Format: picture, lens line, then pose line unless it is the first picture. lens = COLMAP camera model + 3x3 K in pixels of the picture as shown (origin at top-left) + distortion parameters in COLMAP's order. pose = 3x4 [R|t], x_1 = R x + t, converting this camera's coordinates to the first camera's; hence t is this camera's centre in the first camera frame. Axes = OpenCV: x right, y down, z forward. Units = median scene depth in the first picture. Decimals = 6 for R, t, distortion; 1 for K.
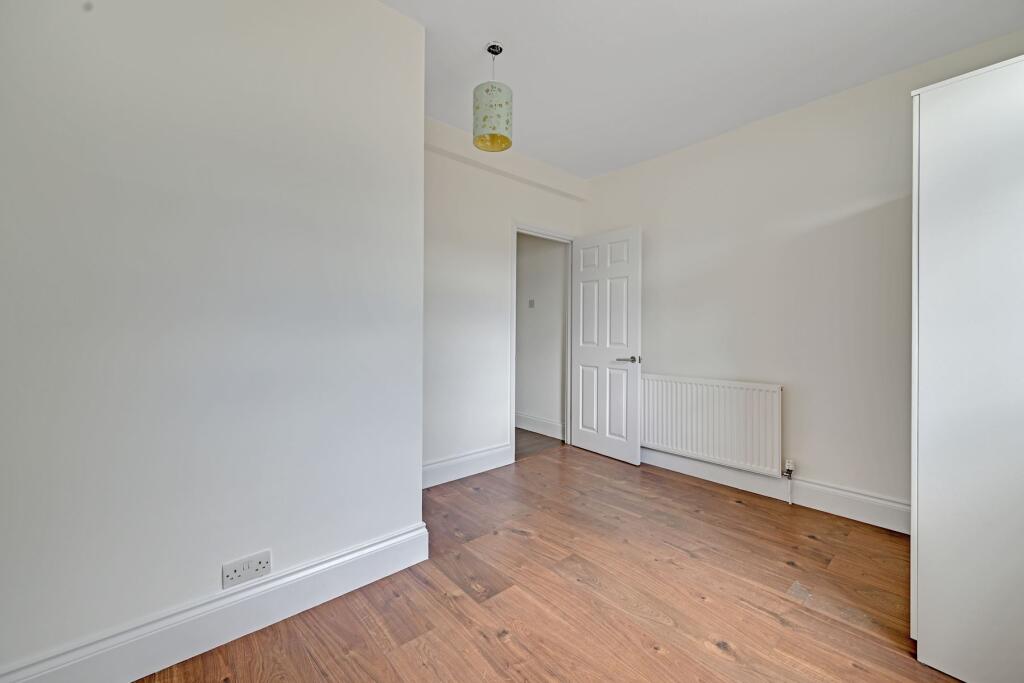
lens RADIAL K [[407.3, 0, 512.1], [0, 407.3, 335.8], [0, 0, 1]] dist [0.000546, 0.000006]
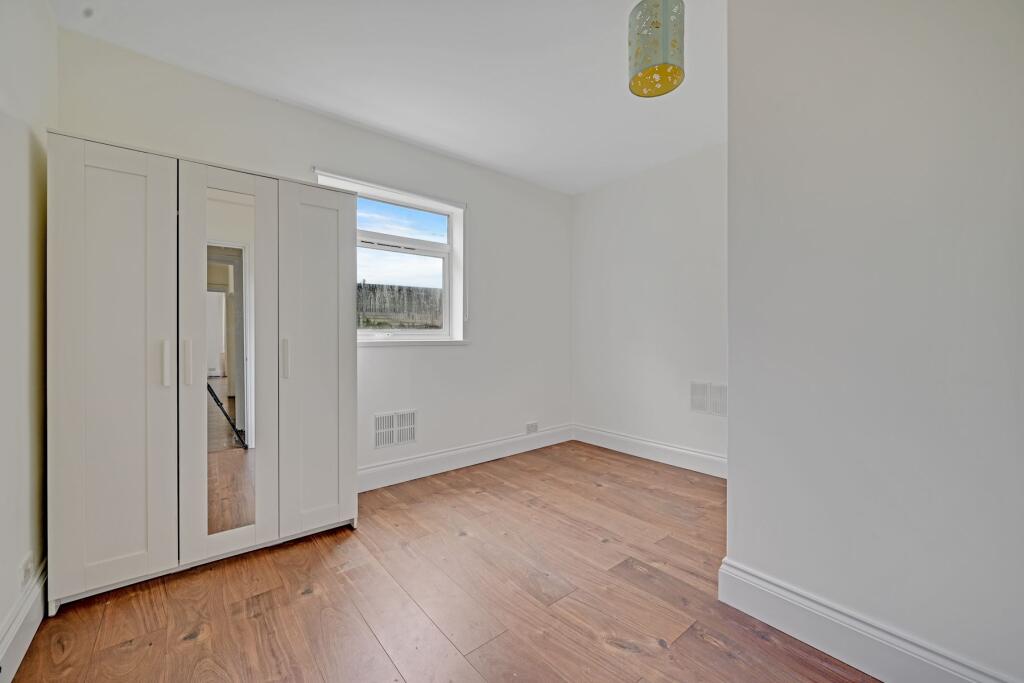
lens RADIAL K [[407.3, 0, 512.2], [0, 407.3, 338.6], [0, 0, 1]] dist [0.000546, 0.000006]
pose [[-0.999641, -0.001165, 0.026772, 0.219610], [-0.000867, 0.999937, 0.011151, -0.012599], [-0.026784, 0.011123, -0.999579, 1.982453]]
